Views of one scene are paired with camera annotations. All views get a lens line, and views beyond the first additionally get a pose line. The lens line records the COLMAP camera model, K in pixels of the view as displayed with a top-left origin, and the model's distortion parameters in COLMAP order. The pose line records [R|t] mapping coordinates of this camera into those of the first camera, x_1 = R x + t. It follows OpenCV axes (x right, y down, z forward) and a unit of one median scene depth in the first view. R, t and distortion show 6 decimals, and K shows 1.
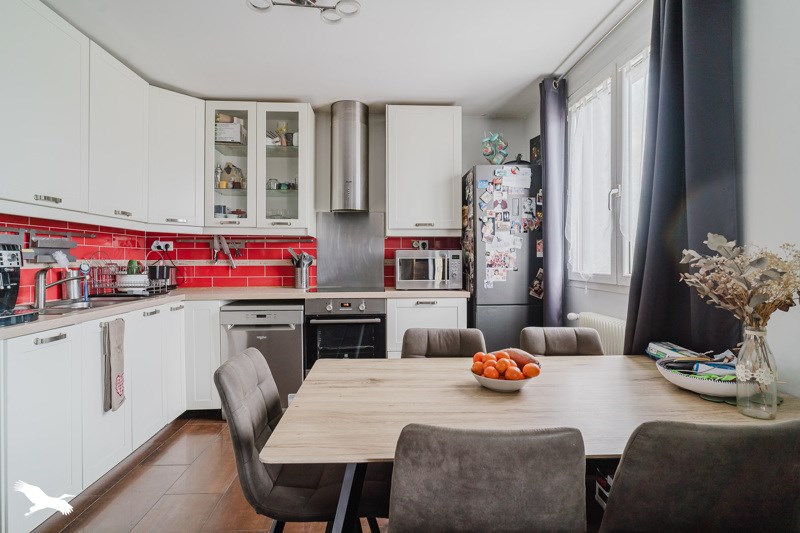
lens RADIAL K [[423.9, 0, 400.0], [0, 423.9, 266.5], [0, 0, 1]] dist [-0.105410, 0.000266]
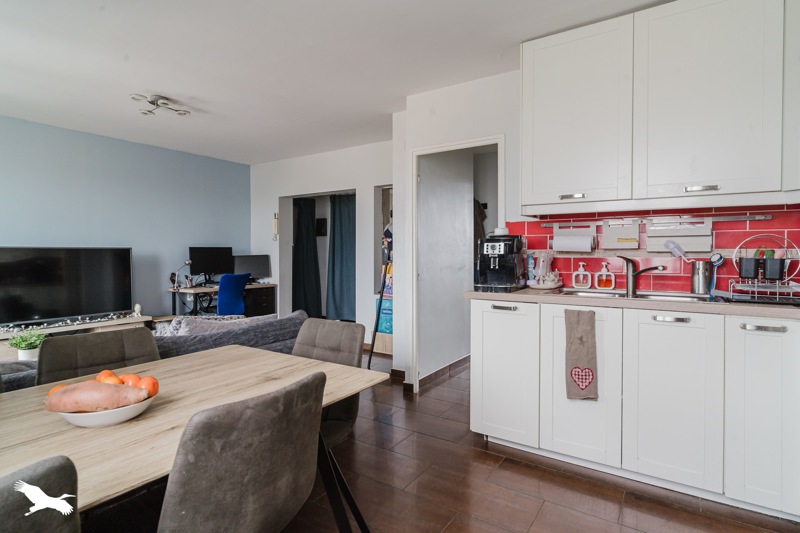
lens RADIAL K [[423.9, 0, 400.0], [0, 423.9, 266.5], [0, 0, 1]] dist [-0.105410, 0.000266]
pose [[-0.608400, 0.011813, -0.793543, 0.446834], [-0.013580, 0.999588, 0.025292, 0.016015], [0.793514, 0.026164, -0.607989, 1.693685]]
